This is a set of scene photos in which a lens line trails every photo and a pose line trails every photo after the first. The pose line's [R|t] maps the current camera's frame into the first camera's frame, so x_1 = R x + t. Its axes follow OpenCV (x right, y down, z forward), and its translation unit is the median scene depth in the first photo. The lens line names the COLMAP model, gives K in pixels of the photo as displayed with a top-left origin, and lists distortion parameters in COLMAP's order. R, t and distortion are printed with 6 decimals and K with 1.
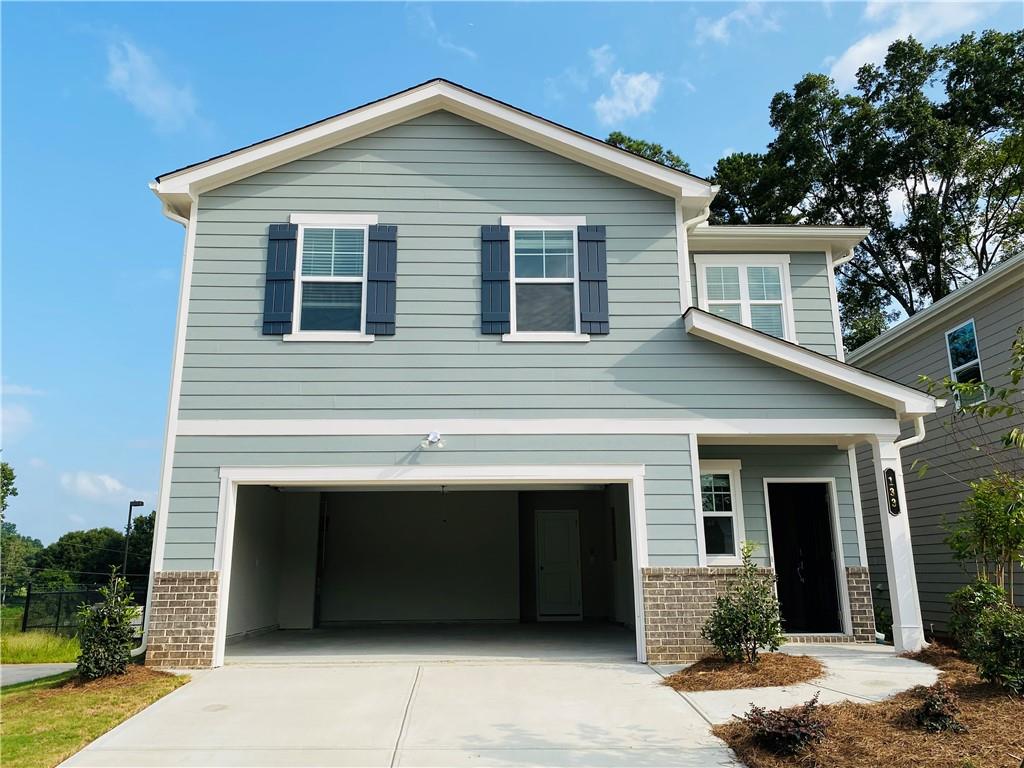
lens RADIAL K [[764.5, 0, 509.3], [0, 764.5, 387.9], [0, 0, 1]] dist [-0.003488, -0.004402]
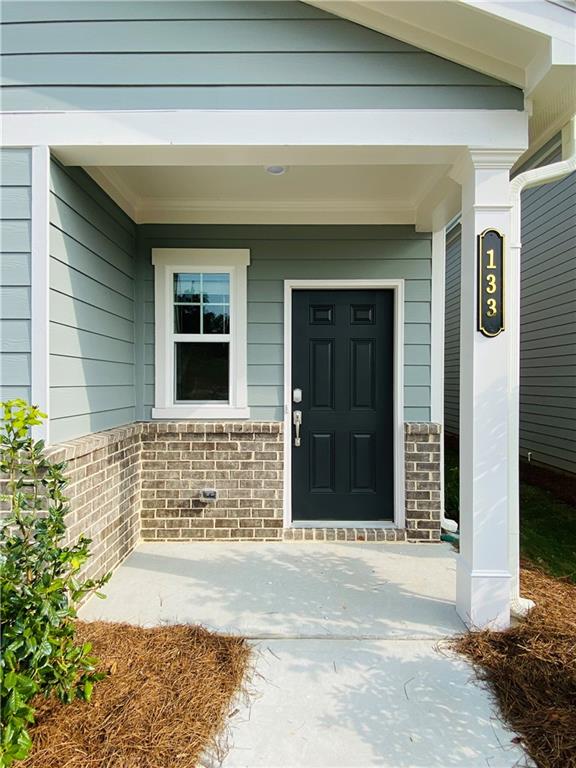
lens RADIAL K [[403.2, 0, 286.0], [0, 403.2, 384.4], [0, 0, 1]] dist [0.000954, -0.001942]
pose [[0.998949, 0.008368, -0.045073, 0.366506], [0.002675, 0.970883, 0.239538, 0.128032], [0.045765, -0.239406, 0.969840, 0.701162]]
